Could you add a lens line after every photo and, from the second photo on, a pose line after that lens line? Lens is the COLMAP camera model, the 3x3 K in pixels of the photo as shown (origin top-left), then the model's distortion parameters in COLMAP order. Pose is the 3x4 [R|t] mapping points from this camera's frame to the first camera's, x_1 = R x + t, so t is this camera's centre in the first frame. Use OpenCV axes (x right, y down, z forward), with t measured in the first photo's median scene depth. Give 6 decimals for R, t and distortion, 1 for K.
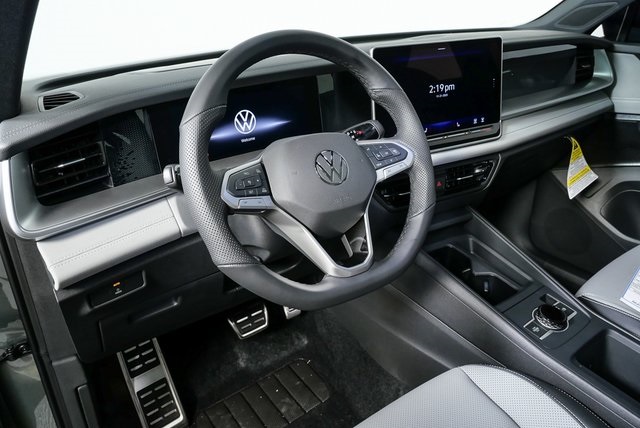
lens RADIAL K [[457.6, 0, 317.7], [0, 457.6, 216.1], [0, 0, 1]] dist [-0.052494, 0.017014]
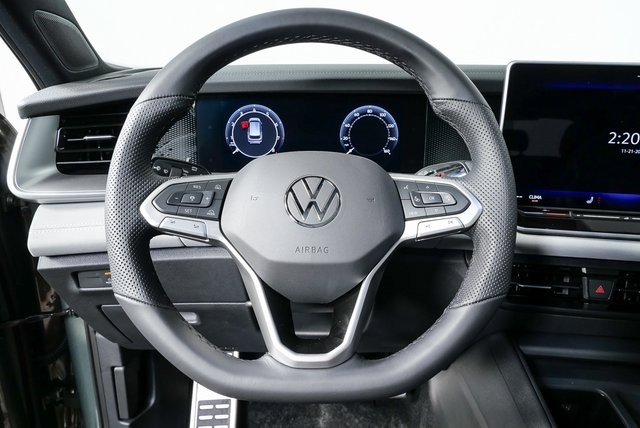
lens RADIAL K [[457.6, 0, 321.8], [0, 457.6, 213.7], [0, 0, 1]] dist [-0.052494, 0.017014]
pose [[0.818610, 0.230706, -0.525978, 0.241854], [-0.285033, 0.958234, -0.023310, -0.044523], [0.498633, 0.169003, 0.850179, 0.260169]]
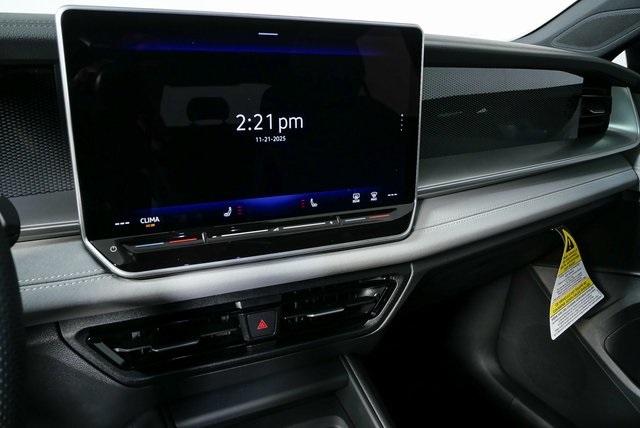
lens RADIAL K [[457.6, 0, 314.5], [0, 457.6, 211.1], [0, 0, 1]] dist [-0.052494, 0.017014]
pose [[0.994726, 0.102057, -0.010226, 0.298010], [-0.102513, 0.992499, -0.066617, -0.152849], [0.003350, 0.067314, 0.997726, 0.502717]]
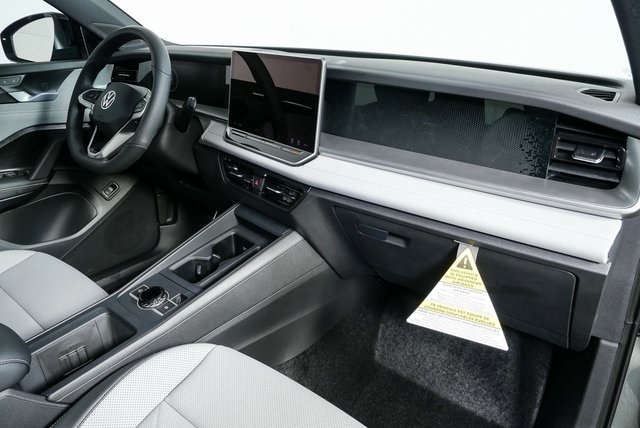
lens RADIAL K [[457.6, 0, 321.9], [0, 457.6, 215.9], [0, 0, 1]] dist [-0.052494, 0.017014]
pose [[0.288747, 0.410895, -0.864749, 1.227026], [-0.459084, 0.852033, 0.251560, -0.332886], [0.840159, 0.324355, 0.434657, 0.653728]]
